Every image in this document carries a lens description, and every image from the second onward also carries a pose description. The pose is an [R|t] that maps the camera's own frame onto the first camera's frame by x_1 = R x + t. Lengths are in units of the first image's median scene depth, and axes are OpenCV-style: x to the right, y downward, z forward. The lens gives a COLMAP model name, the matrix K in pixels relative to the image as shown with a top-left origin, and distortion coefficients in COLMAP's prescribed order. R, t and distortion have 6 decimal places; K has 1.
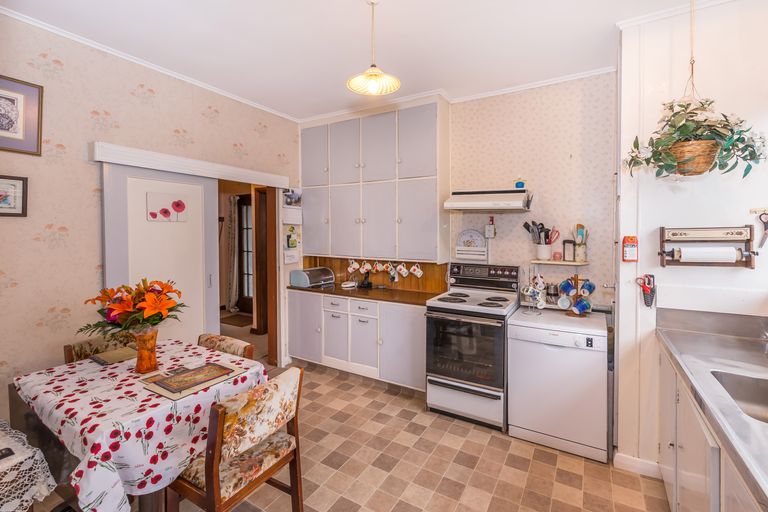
lens RADIAL K [[339.6, 0, 385.7], [0, 339.6, 241.5], [0, 0, 1]] dist [-0.000999, -0.000264]
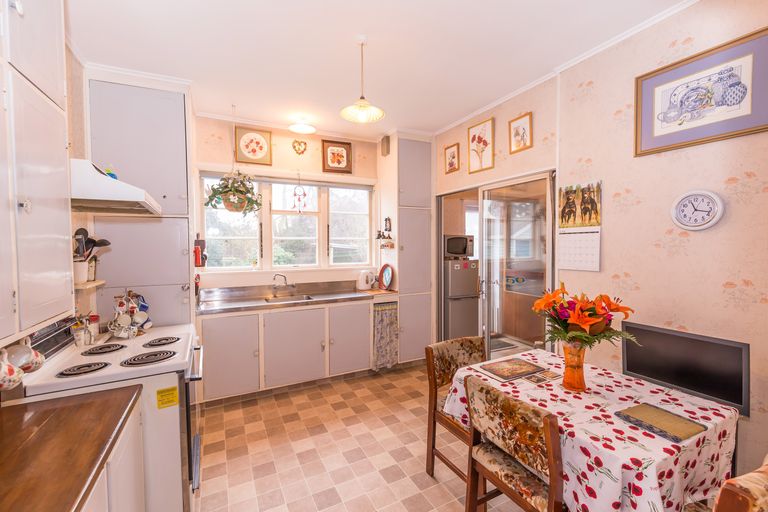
lens RADIAL K [[339.6, 0, 385.7], [0, 339.6, 241.5], [0, 0, 1]] dist [-0.000999, -0.000264]
pose [[-0.844784, 0.016152, 0.534864, -0.779097], [0.029931, 0.999406, 0.017095, -0.051773], [-0.534270, 0.030450, -0.844765, 2.065814]]
